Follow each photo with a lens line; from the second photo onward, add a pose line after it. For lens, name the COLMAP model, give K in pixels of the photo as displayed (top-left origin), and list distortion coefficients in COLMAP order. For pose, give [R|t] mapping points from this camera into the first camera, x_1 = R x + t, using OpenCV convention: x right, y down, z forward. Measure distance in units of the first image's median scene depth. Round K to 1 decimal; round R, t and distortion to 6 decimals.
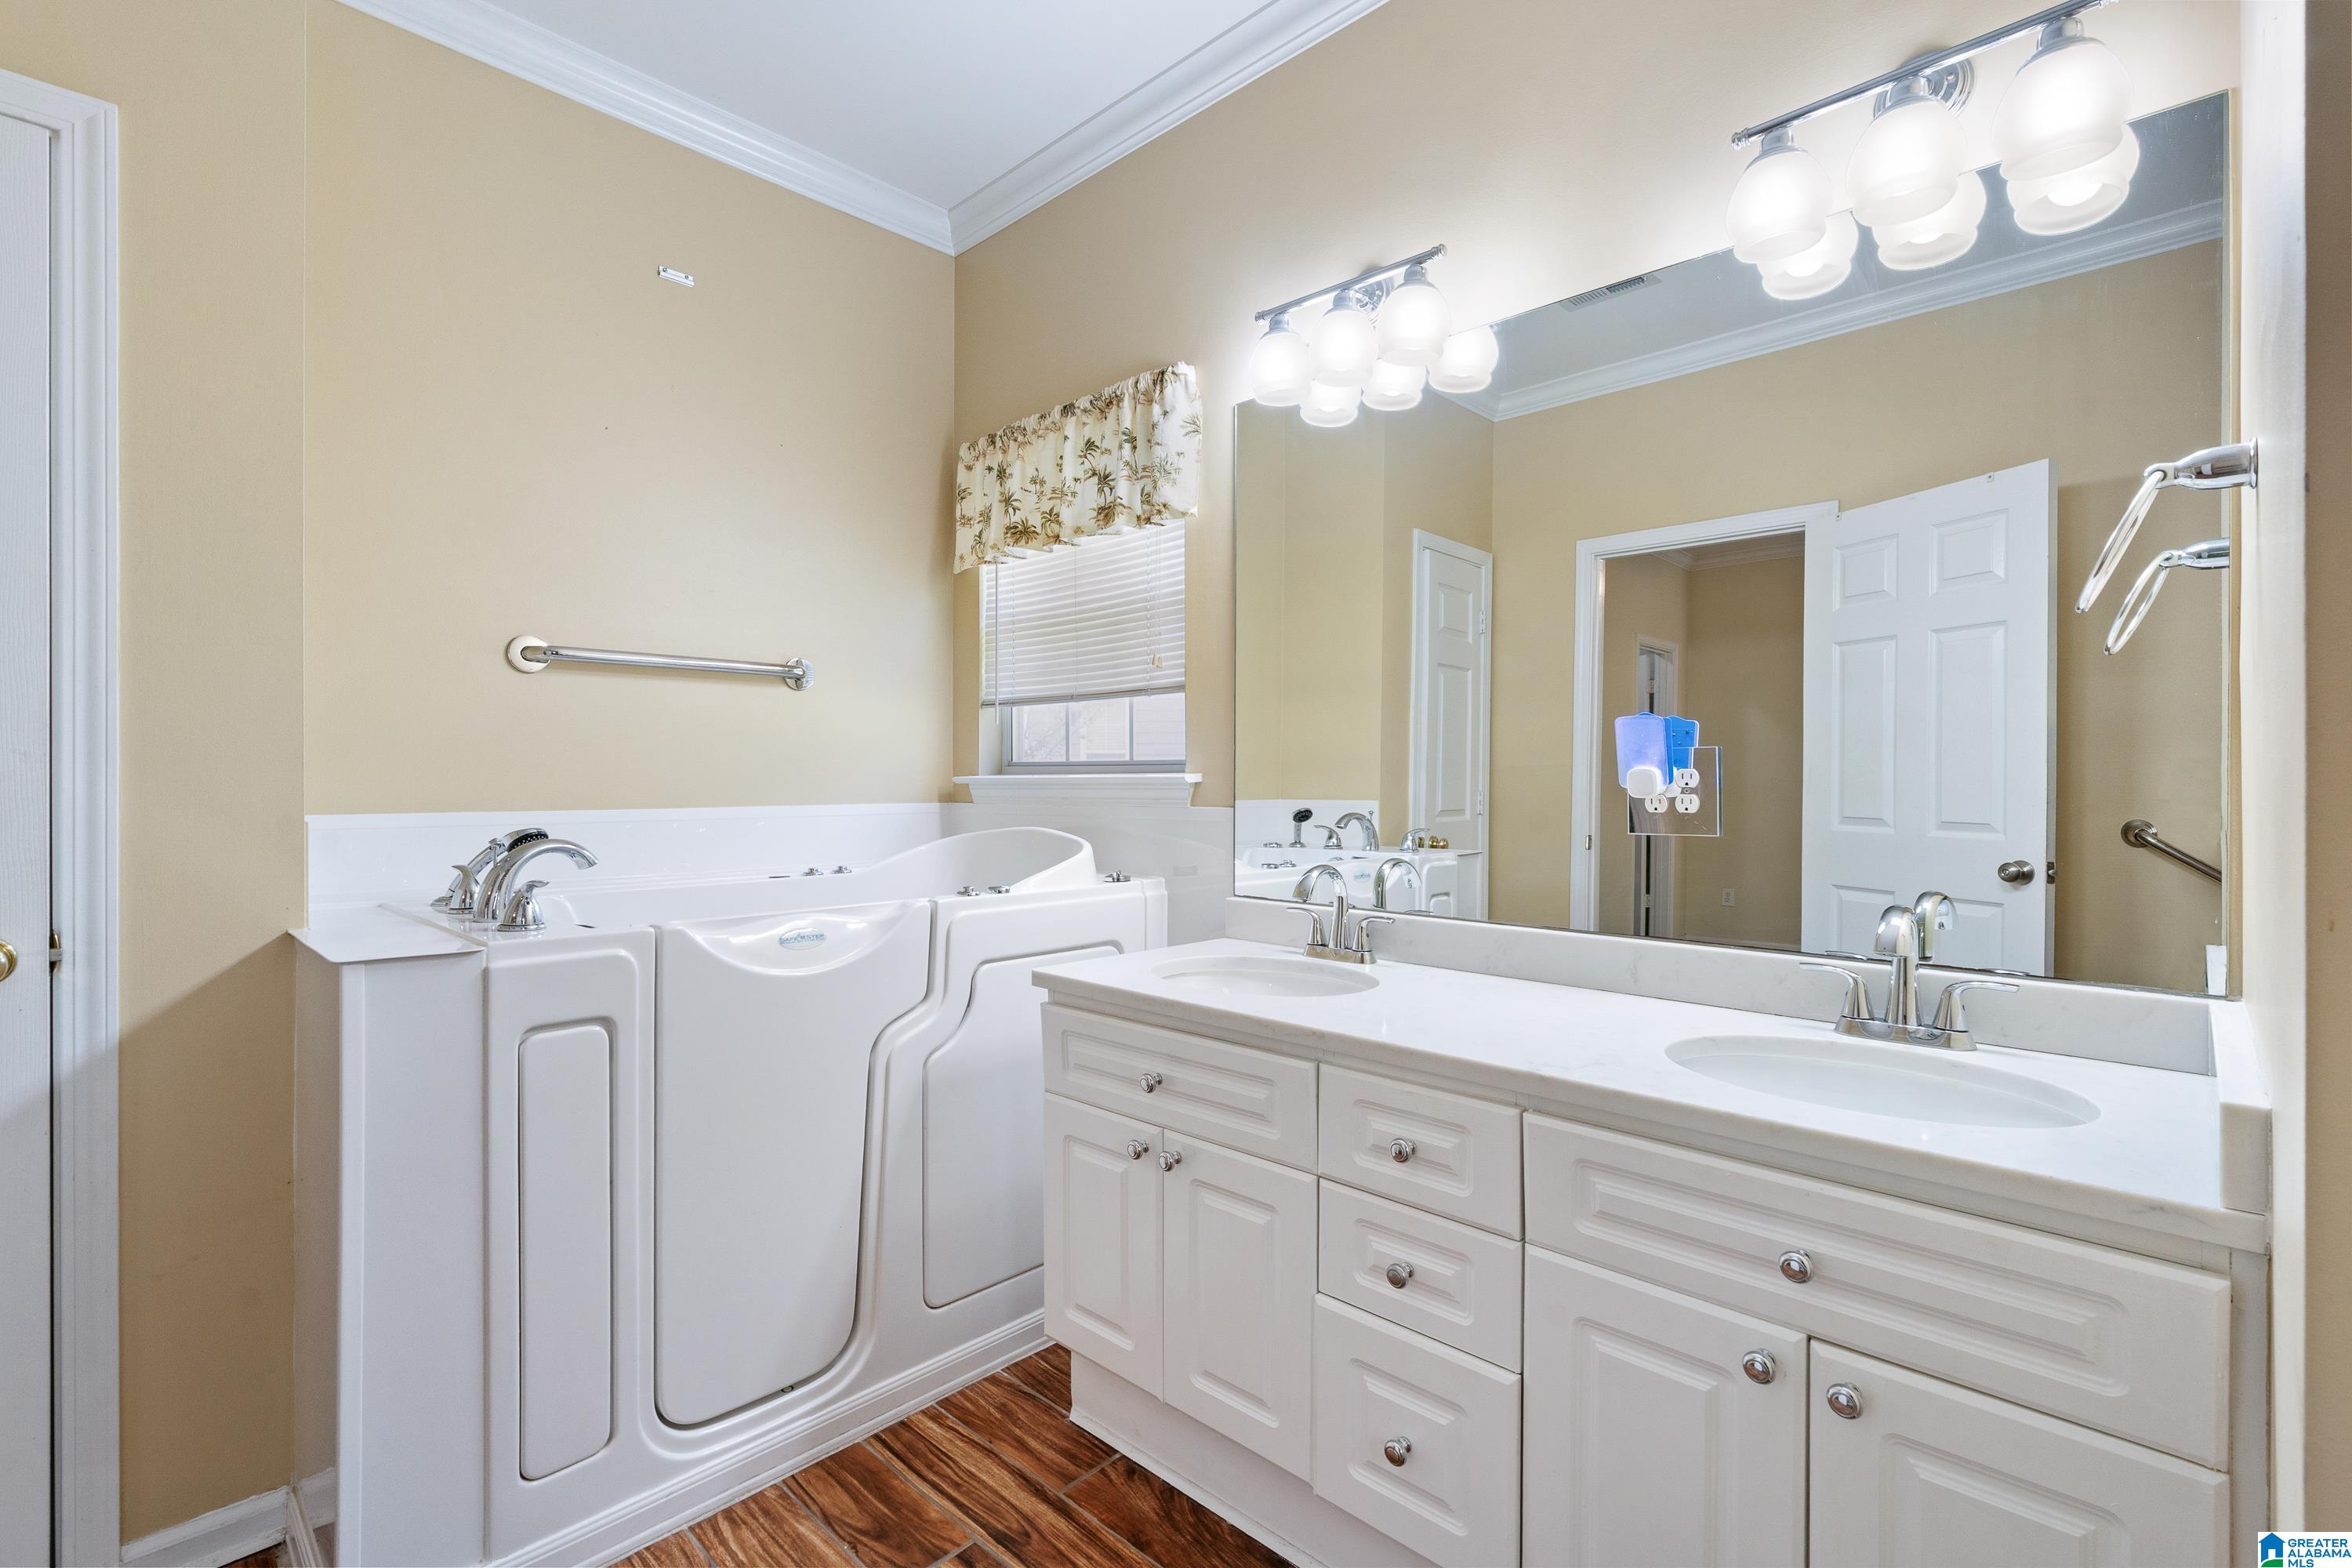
lens RADIAL K [[1077.7, 0, 1180.8], [0, 1077.7, 780.4], [0, 0, 1]] dist [-0.002998, 0.001488]
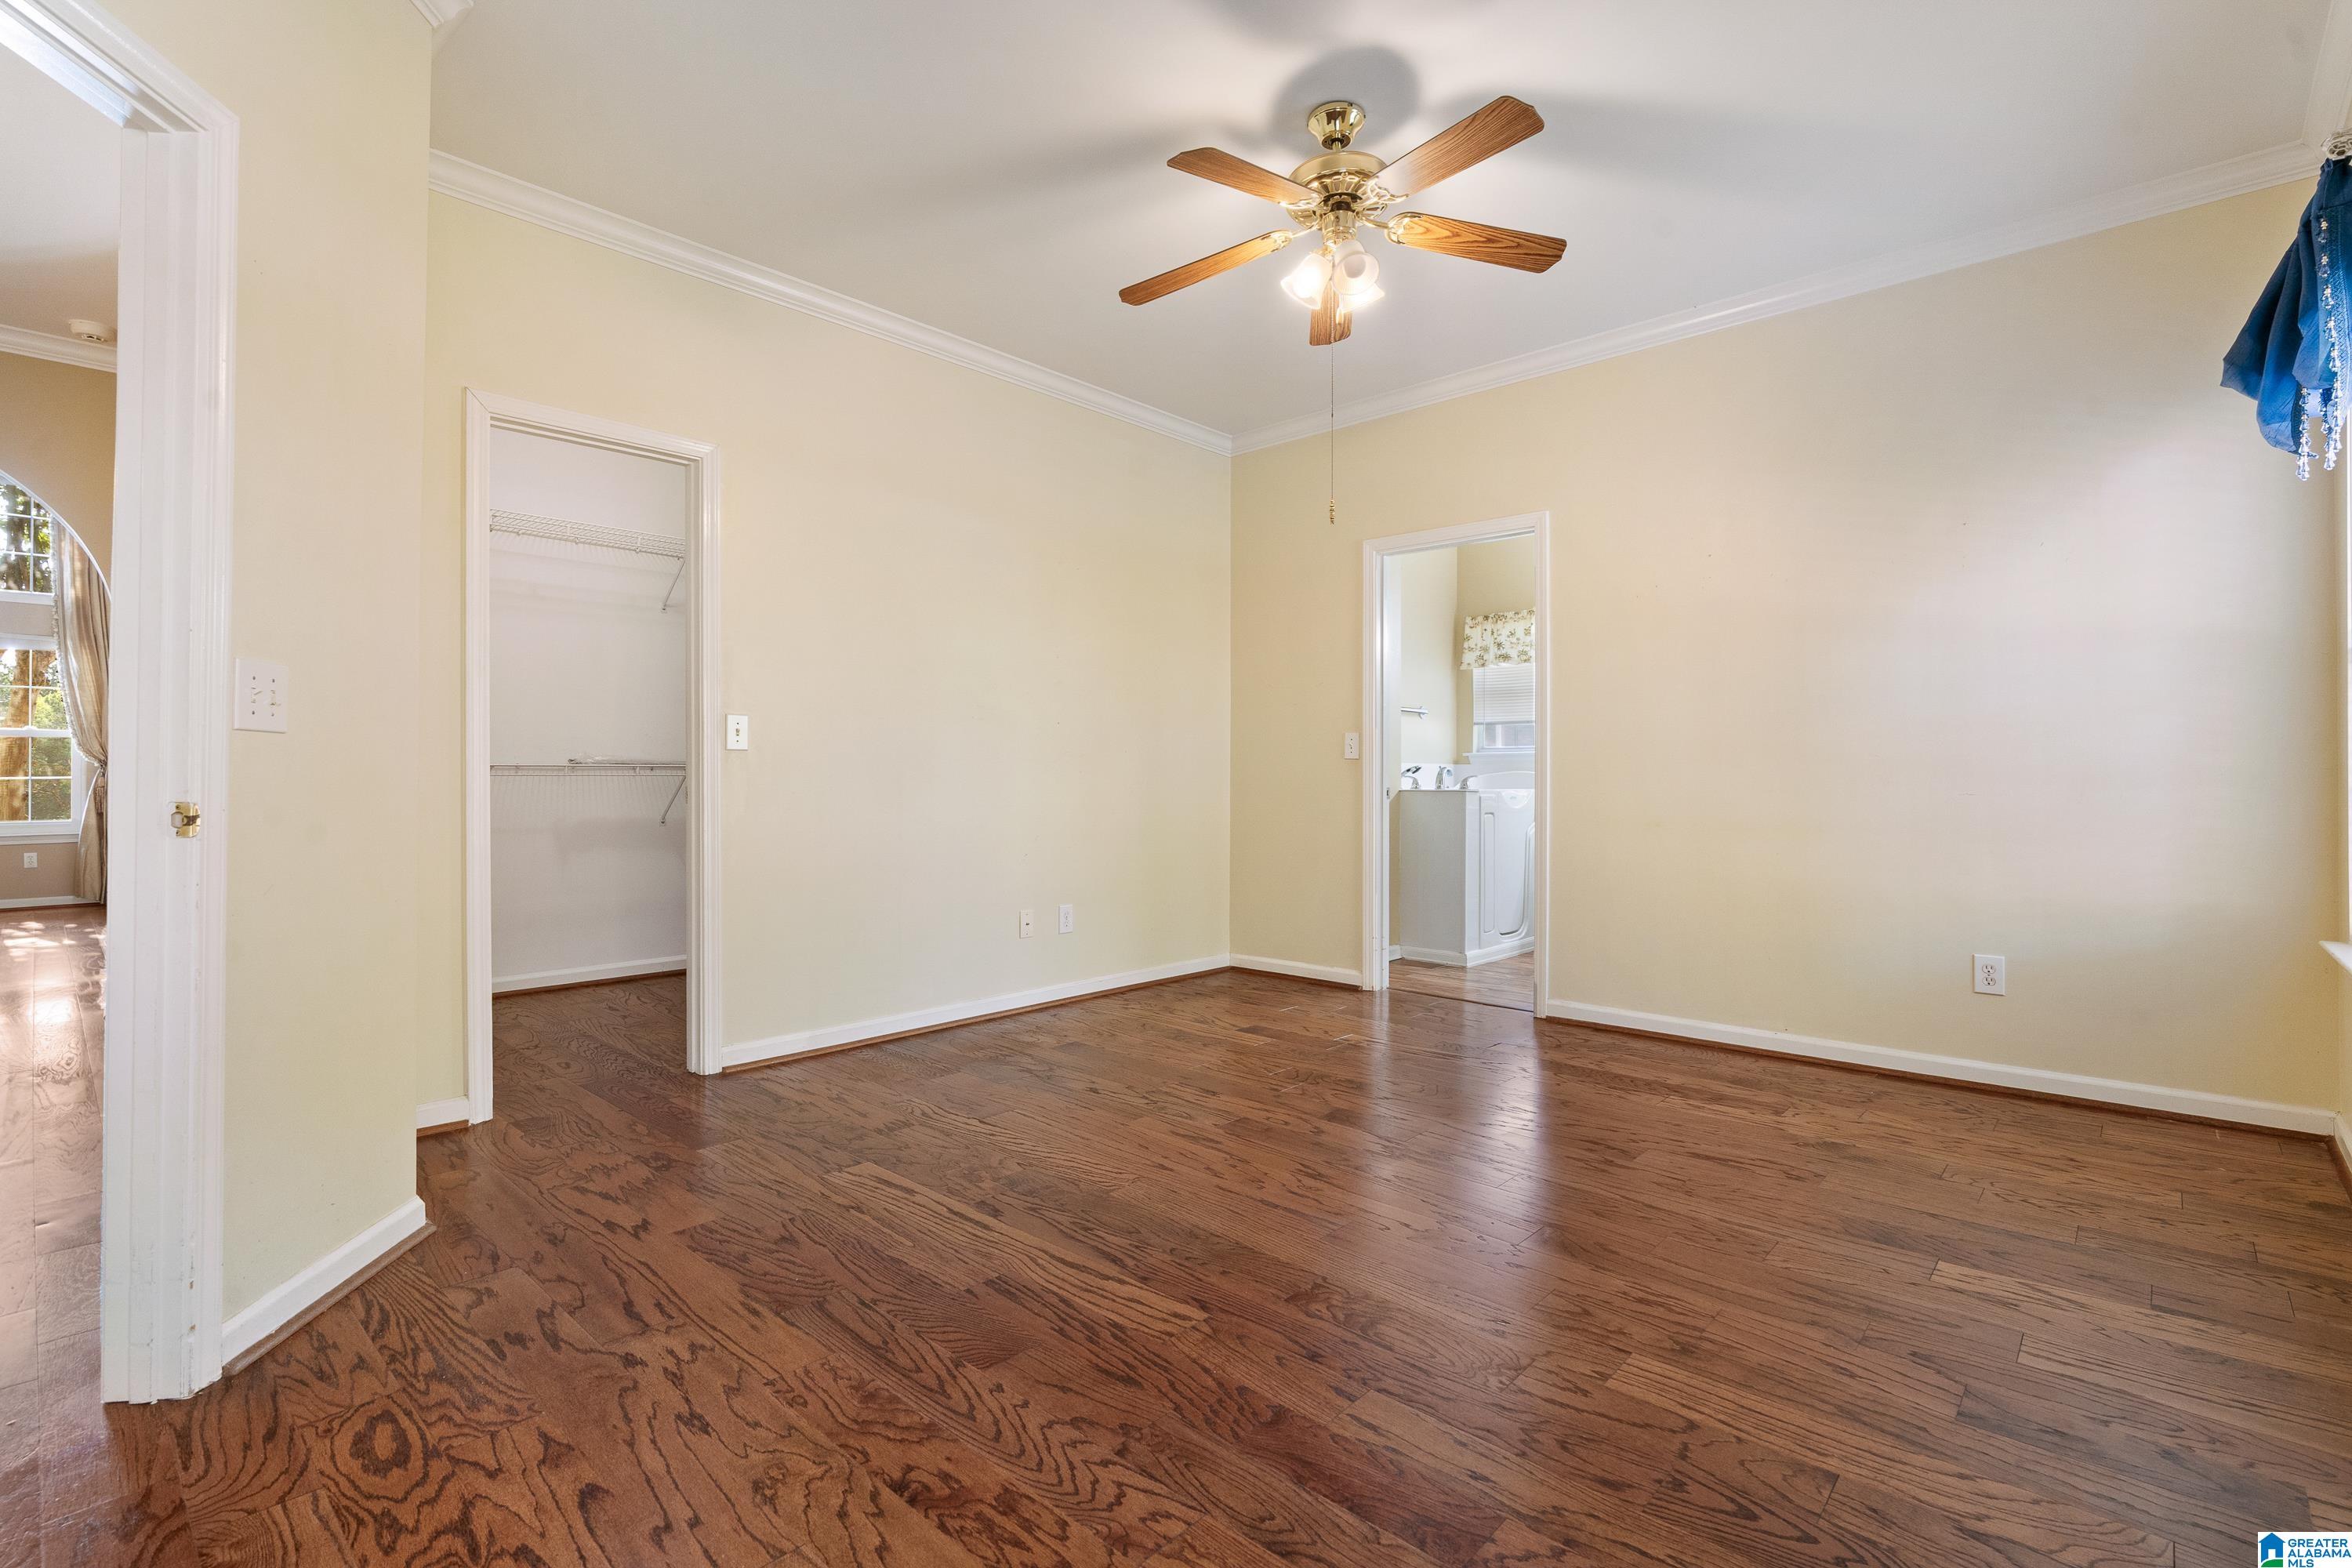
lens RADIAL K [[1077.7, 0, 1158.5], [0, 1077.7, 781.0], [0, 0, 1]] dist [-0.002998, 0.001488]
pose [[0.999798, -0.001168, 0.020088, -1.070398], [0.001108, 0.999995, 0.002997, 0.067752], [-0.020091, -0.002974, 0.999794, -1.867307]]
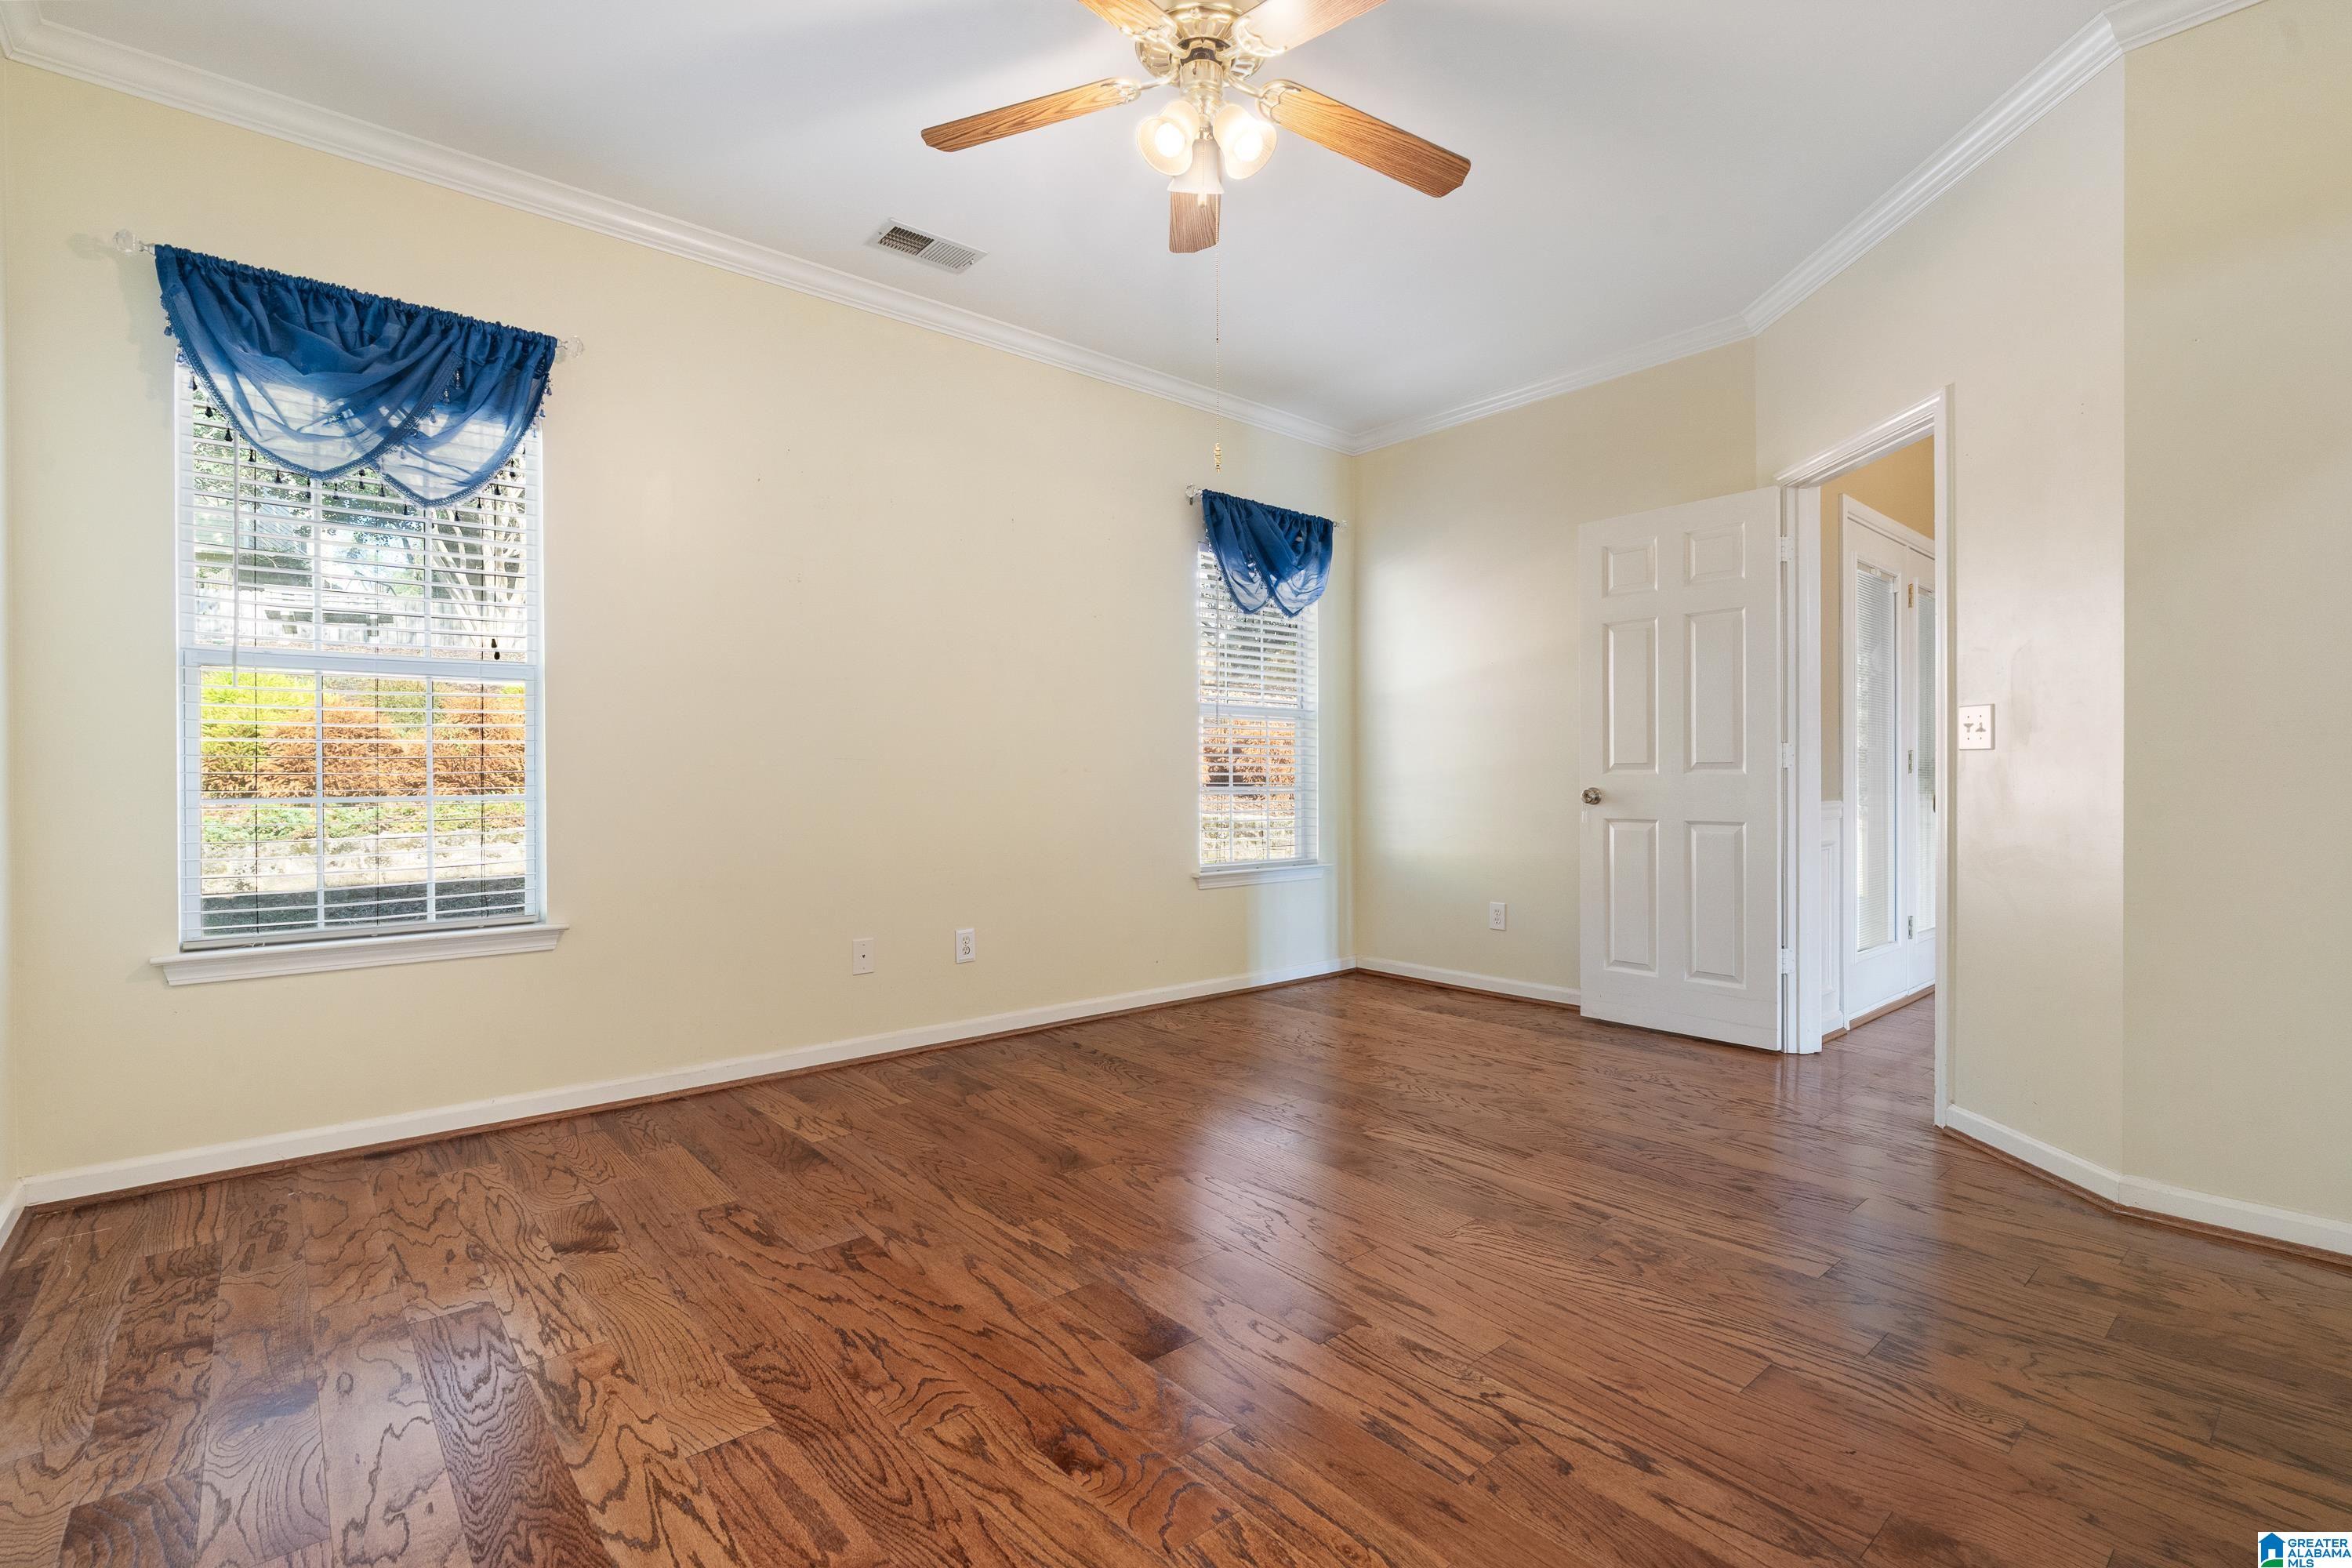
lens RADIAL K [[1077.7, 0, 1171.7], [0, 1077.7, 792.0], [0, 0, 1]] dist [-0.002998, 0.001488]
pose [[-0.996406, -0.001117, 0.084702, -0.863924], [-0.000183, 0.999939, 0.011030, 0.066696], [-0.084709, 0.010975, -0.996345, 0.660200]]
